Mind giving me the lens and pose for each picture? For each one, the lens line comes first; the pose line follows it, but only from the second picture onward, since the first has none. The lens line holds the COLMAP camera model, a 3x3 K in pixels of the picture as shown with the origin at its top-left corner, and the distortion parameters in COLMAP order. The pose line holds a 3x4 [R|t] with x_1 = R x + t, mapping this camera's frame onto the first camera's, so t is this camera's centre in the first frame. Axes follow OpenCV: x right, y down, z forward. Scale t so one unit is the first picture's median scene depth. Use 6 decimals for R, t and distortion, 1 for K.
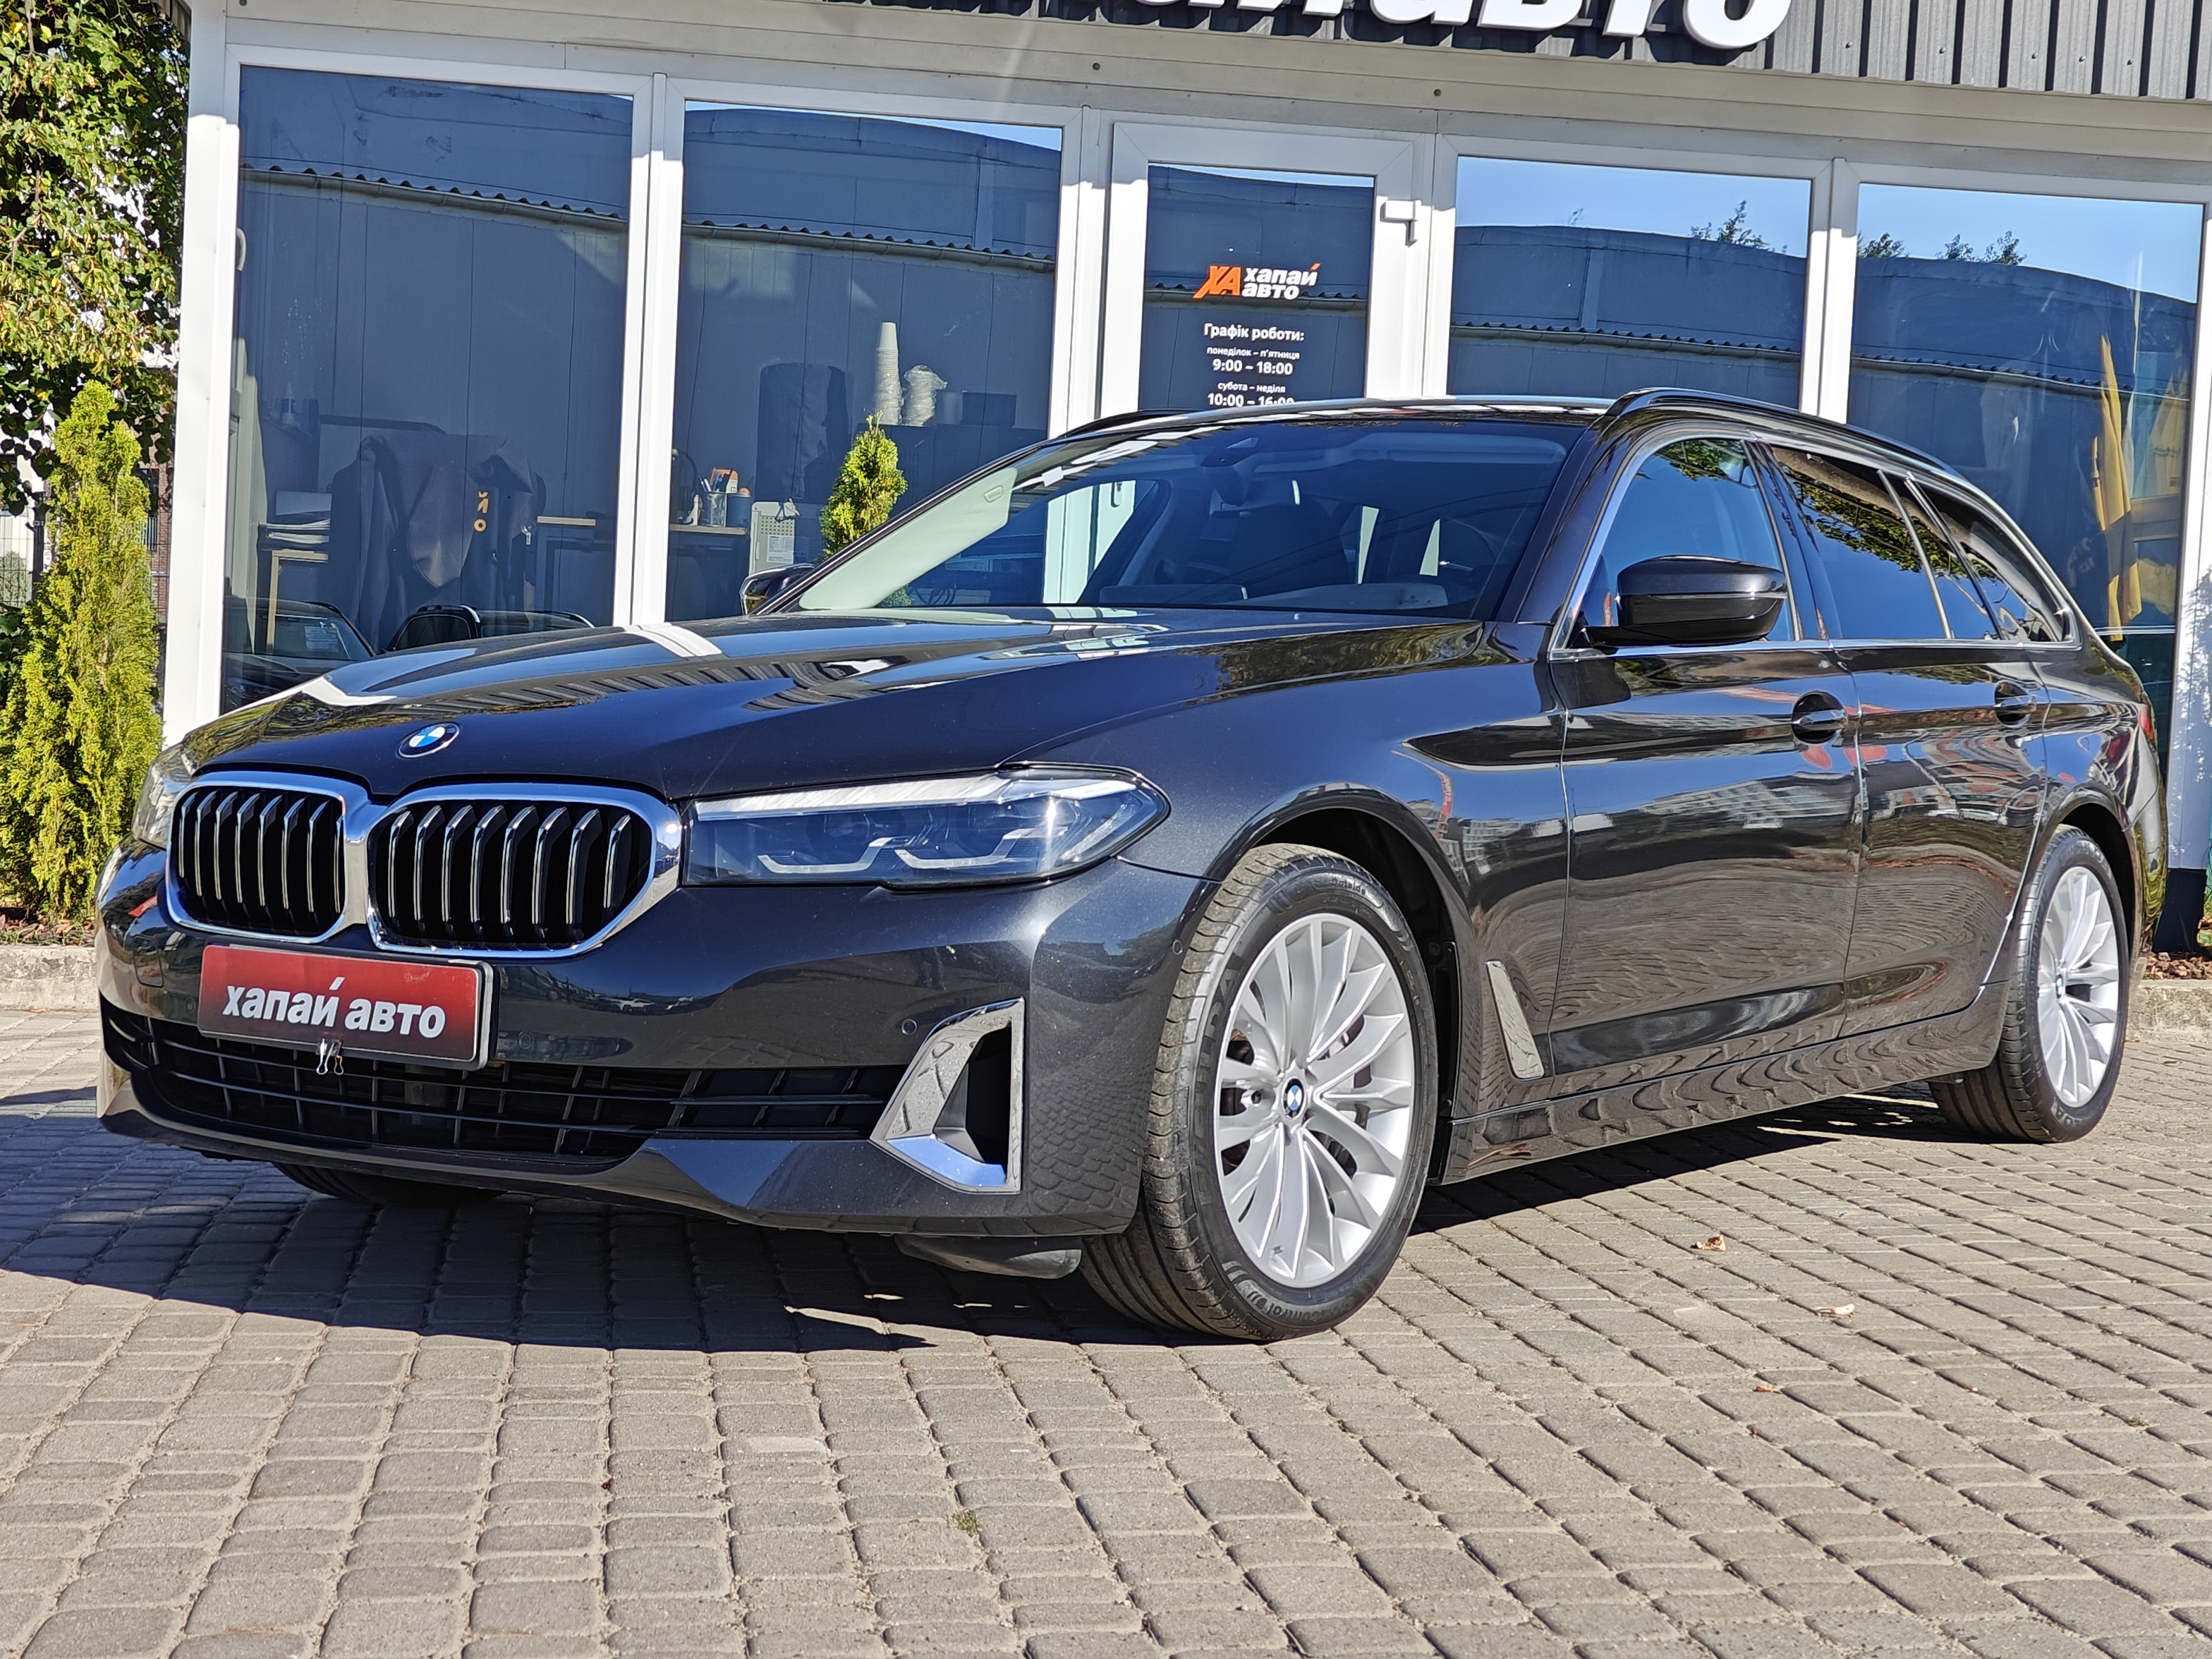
lens RADIAL K [[3272.8, 0, 1118.5], [0, 3272.8, 822.6], [0, 0, 1]] dist [0.037661, 0.000000]
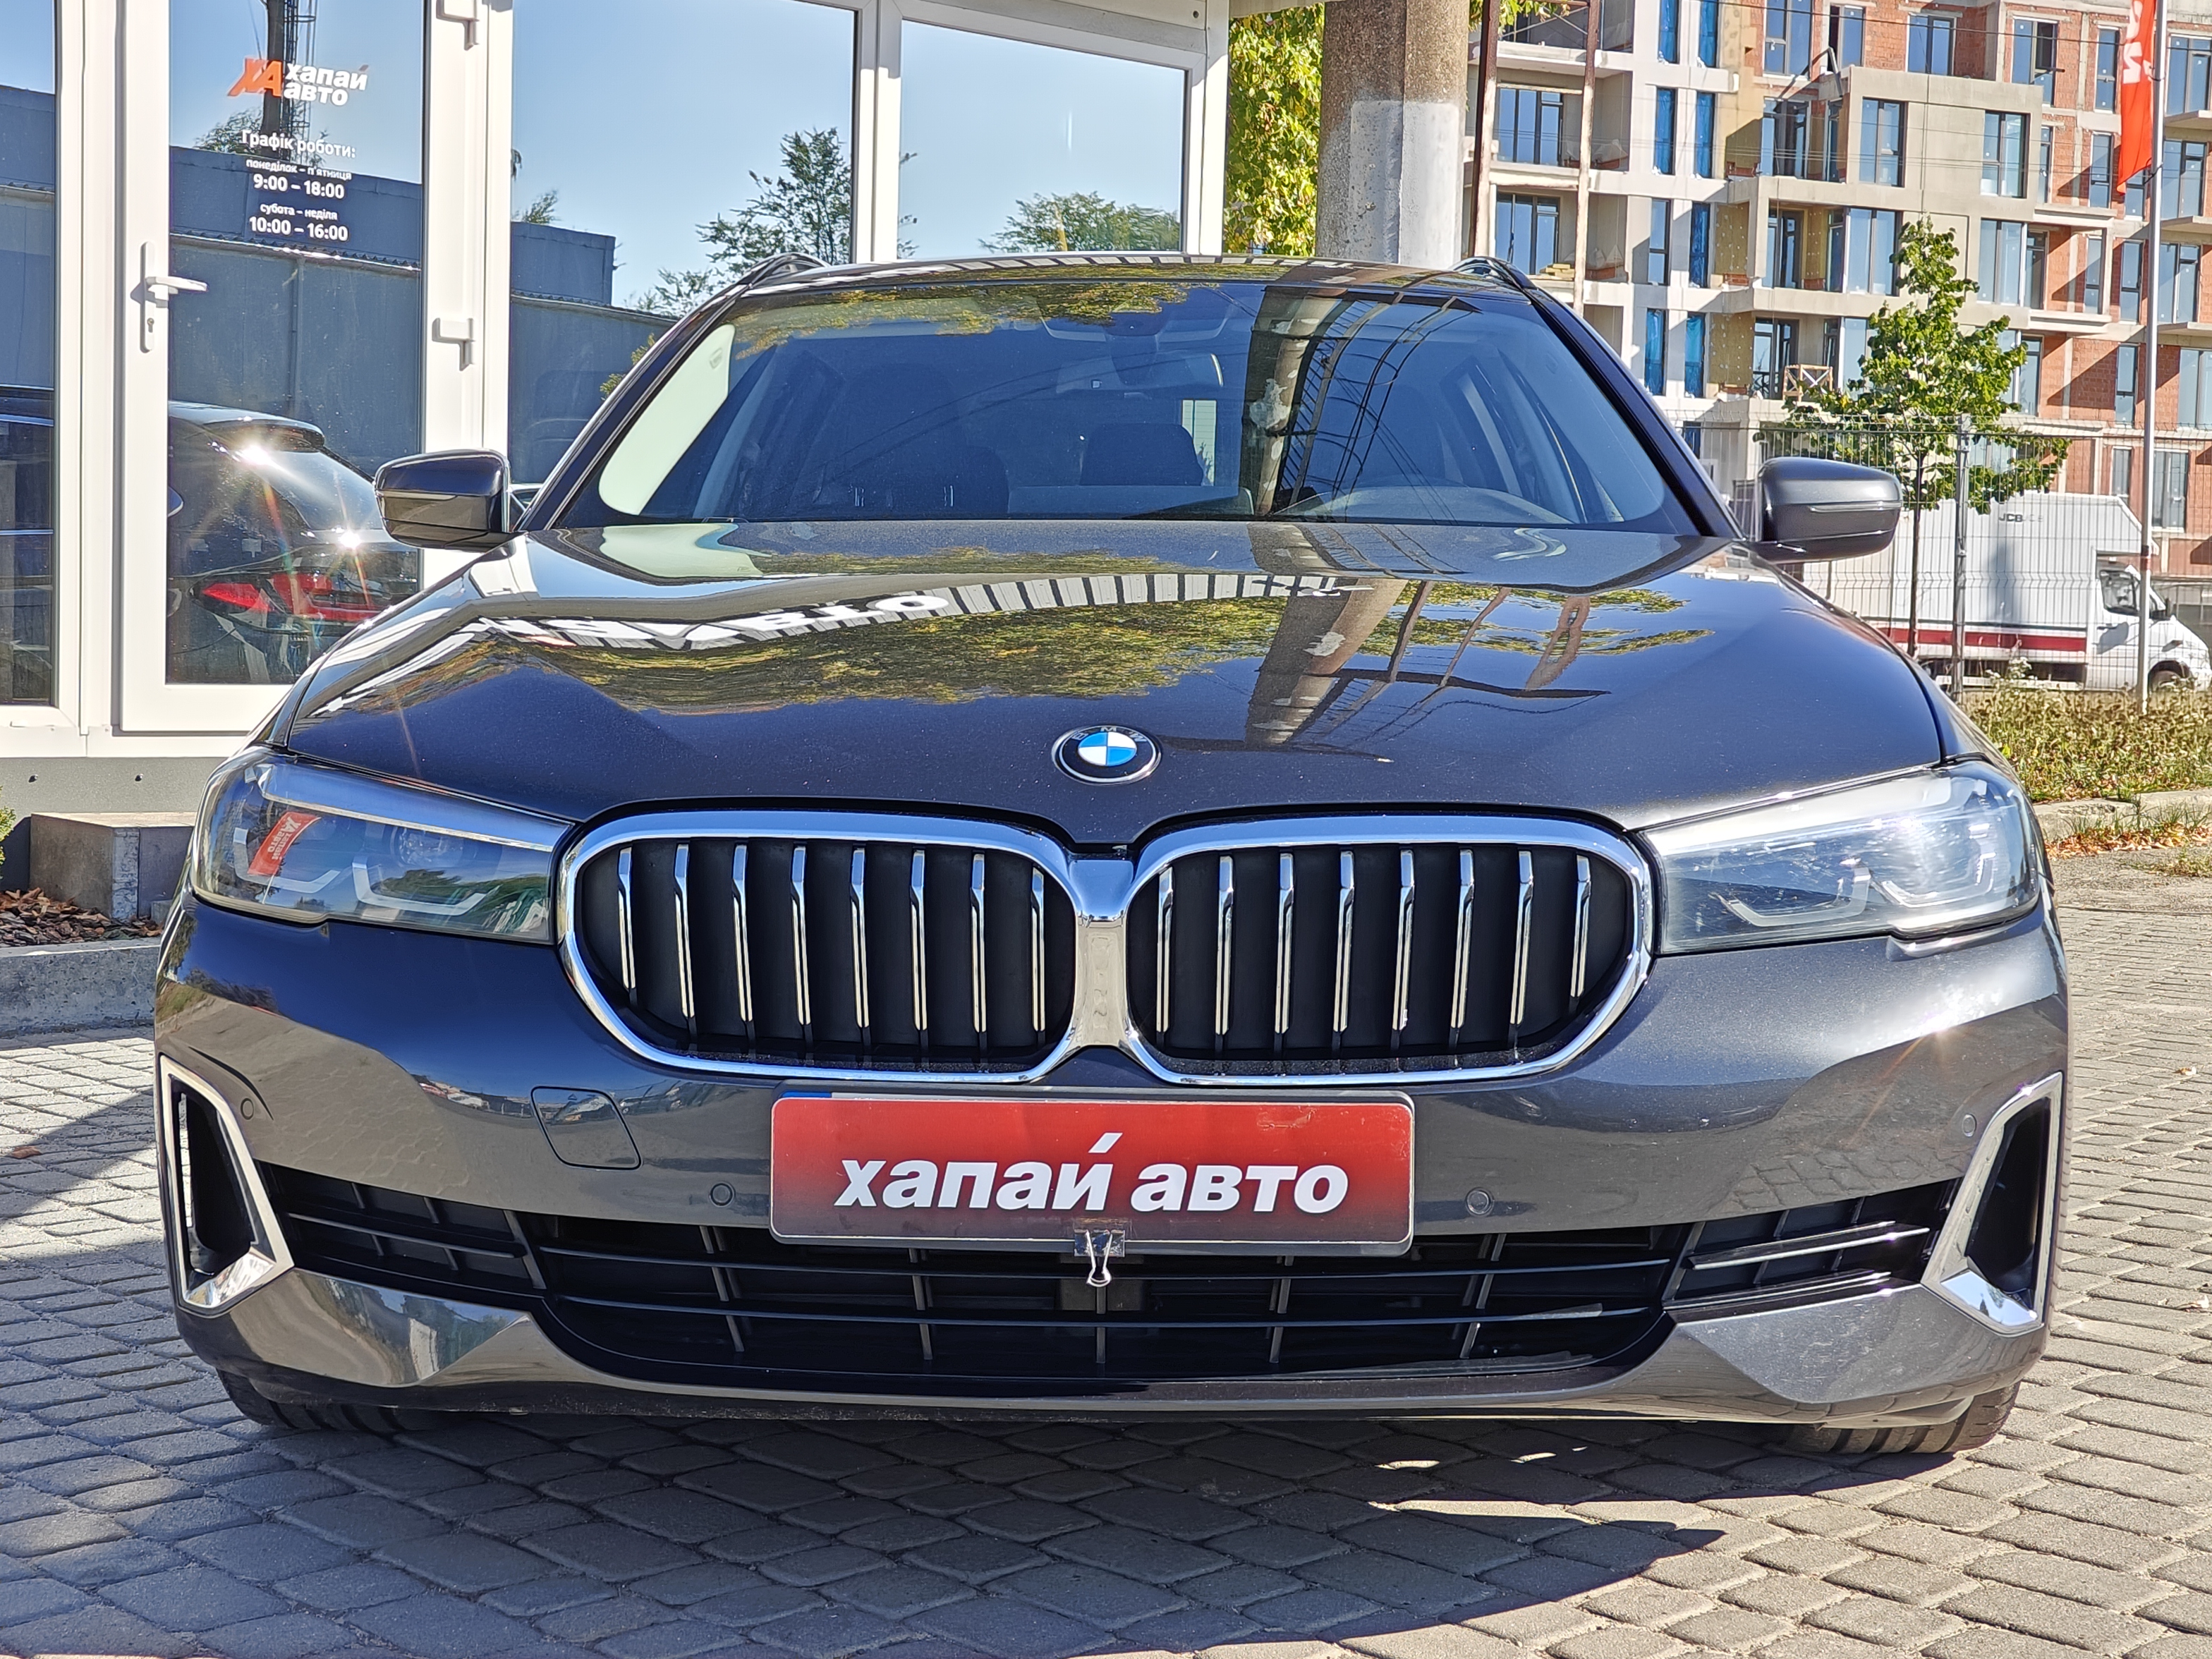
lens RADIAL K [[3272.8, 0, 1099.5], [0, 3272.8, 835.6], [0, 0, 1]] dist [0.037661, 0.000000]
pose [[0.825516, -0.058796, 0.561308, -0.587644], [0.029799, 0.997712, 0.060684, -0.048996], [-0.563592, -0.033369, 0.825379, 0.469518]]
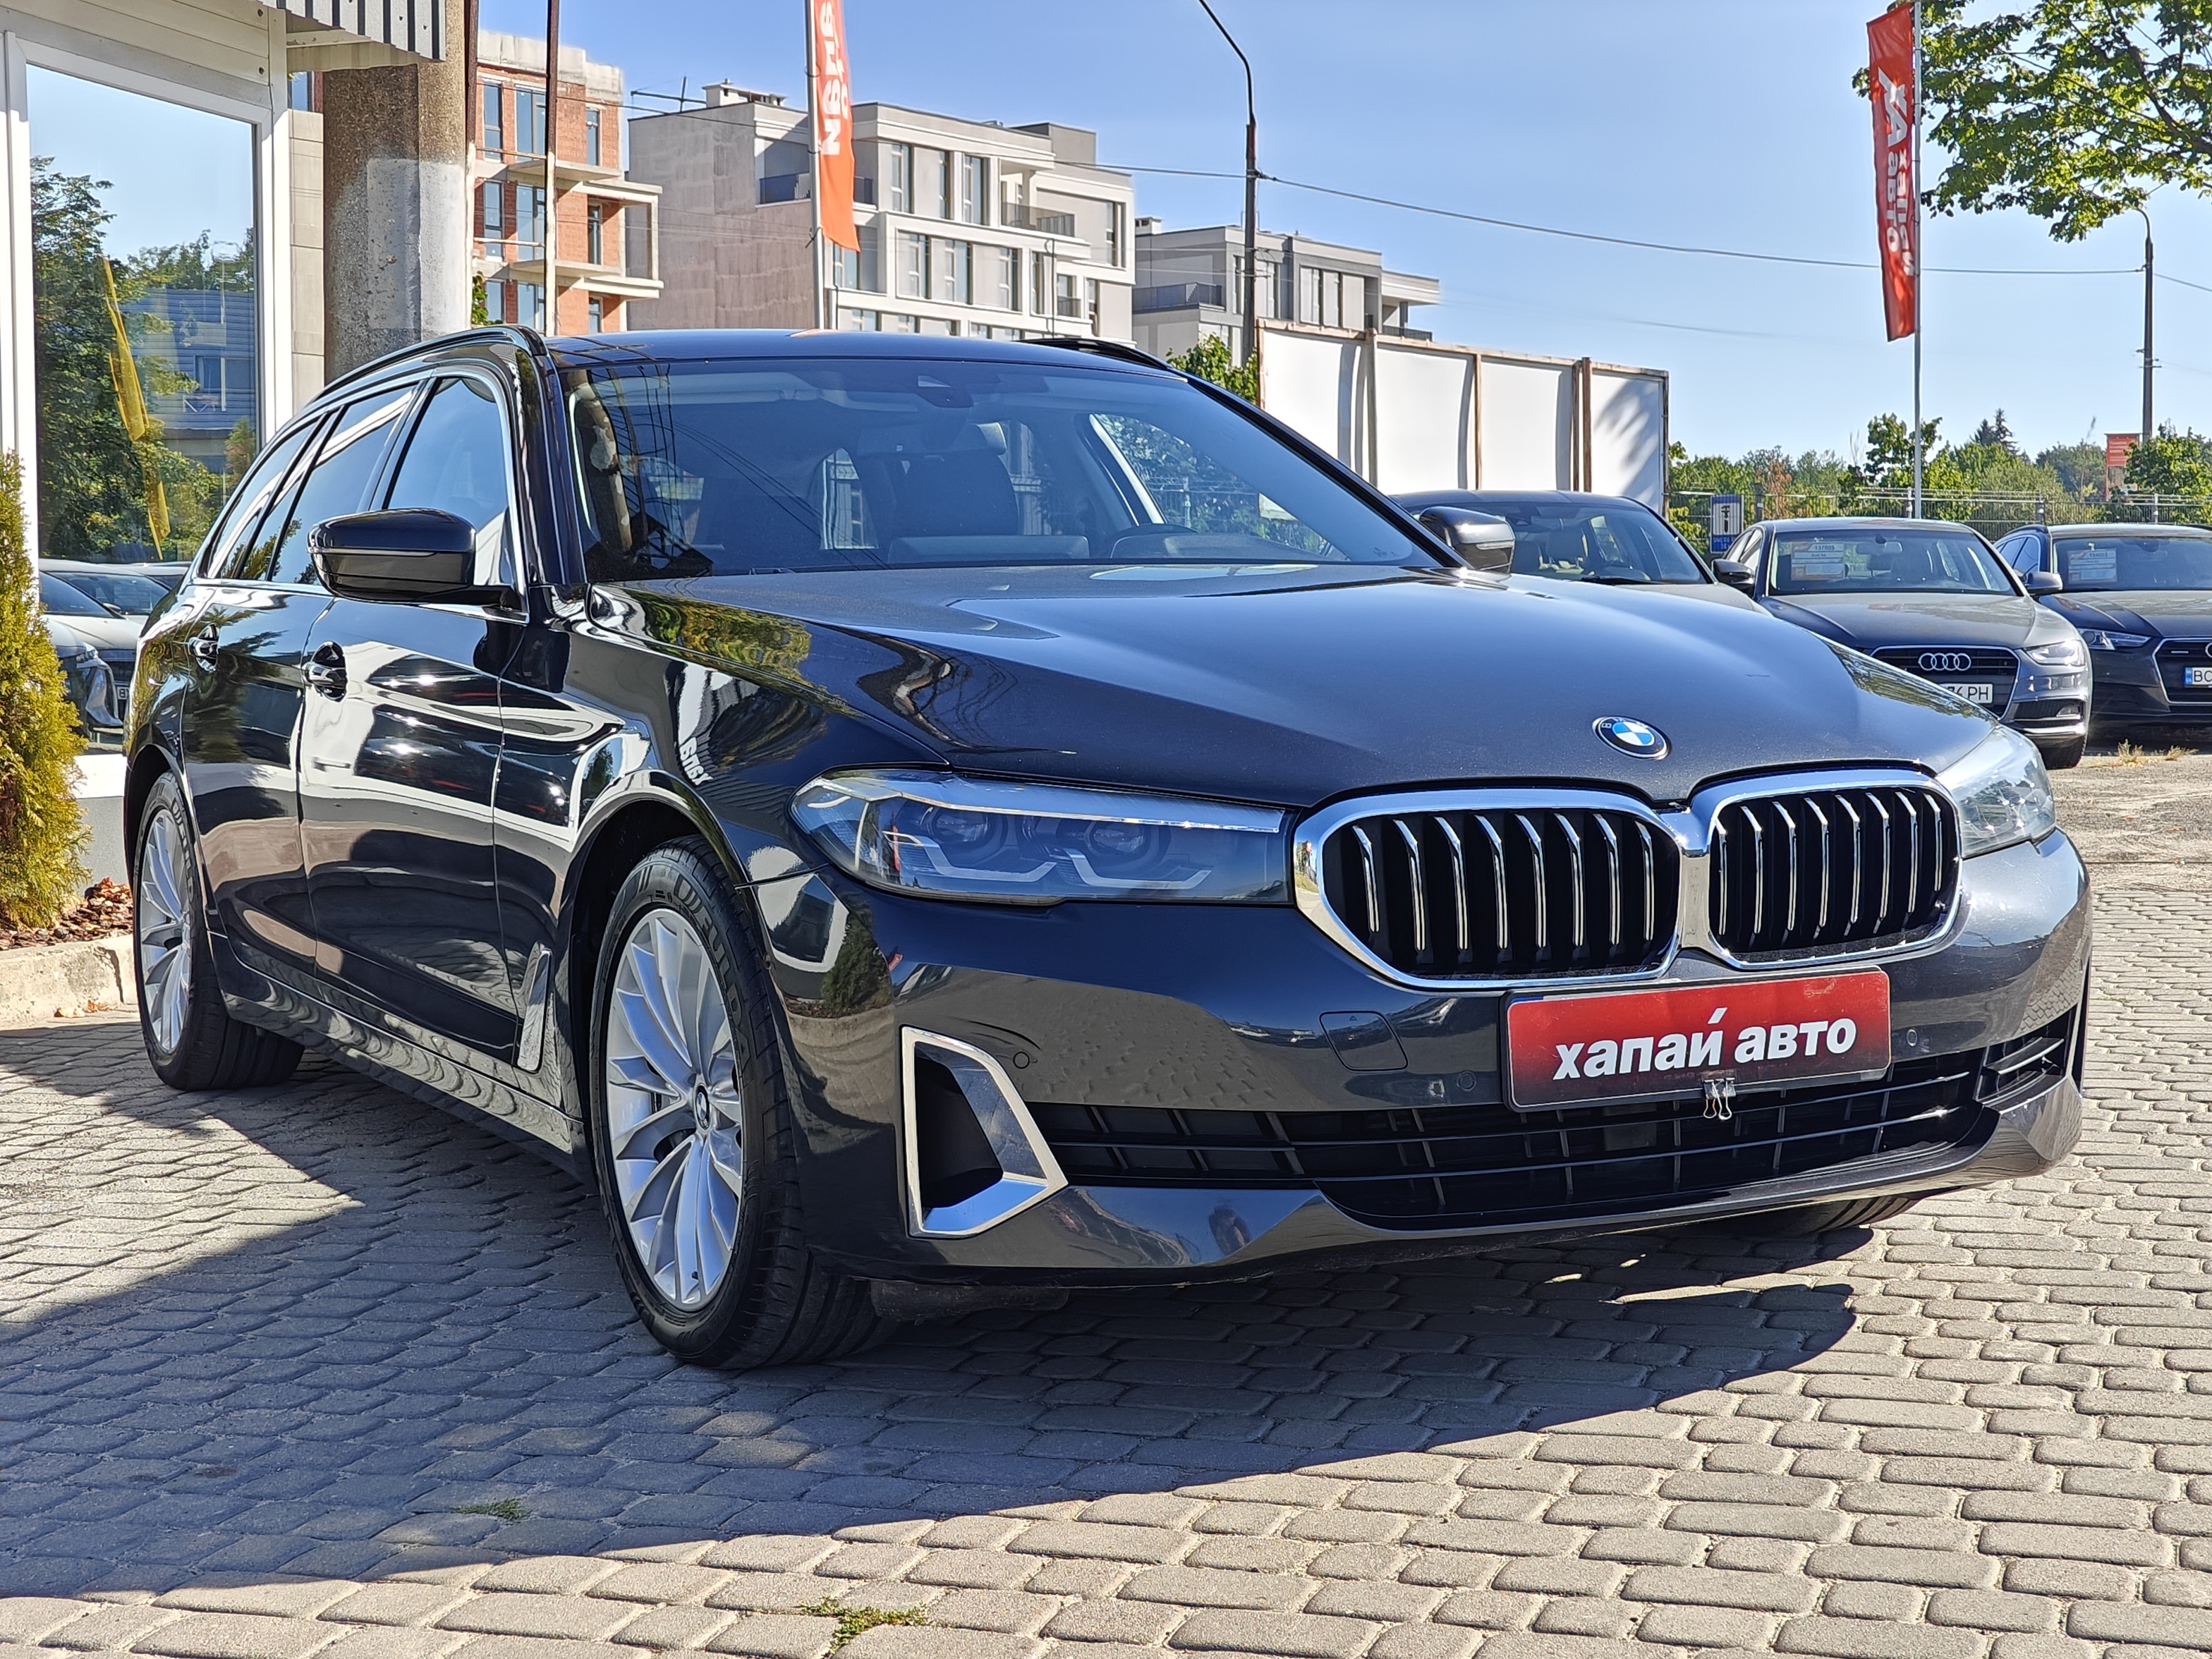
lens RADIAL K [[3272.8, 0, 1114.5], [0, 3272.8, 832.6], [0, 0, 1]] dist [0.037661, 0.000000]
pose [[0.455236, -0.091436, 0.885663, -1.074799], [0.058211, 0.995641, 0.072869, -0.072583], [-0.888466, 0.018383, 0.458574, 0.730553]]
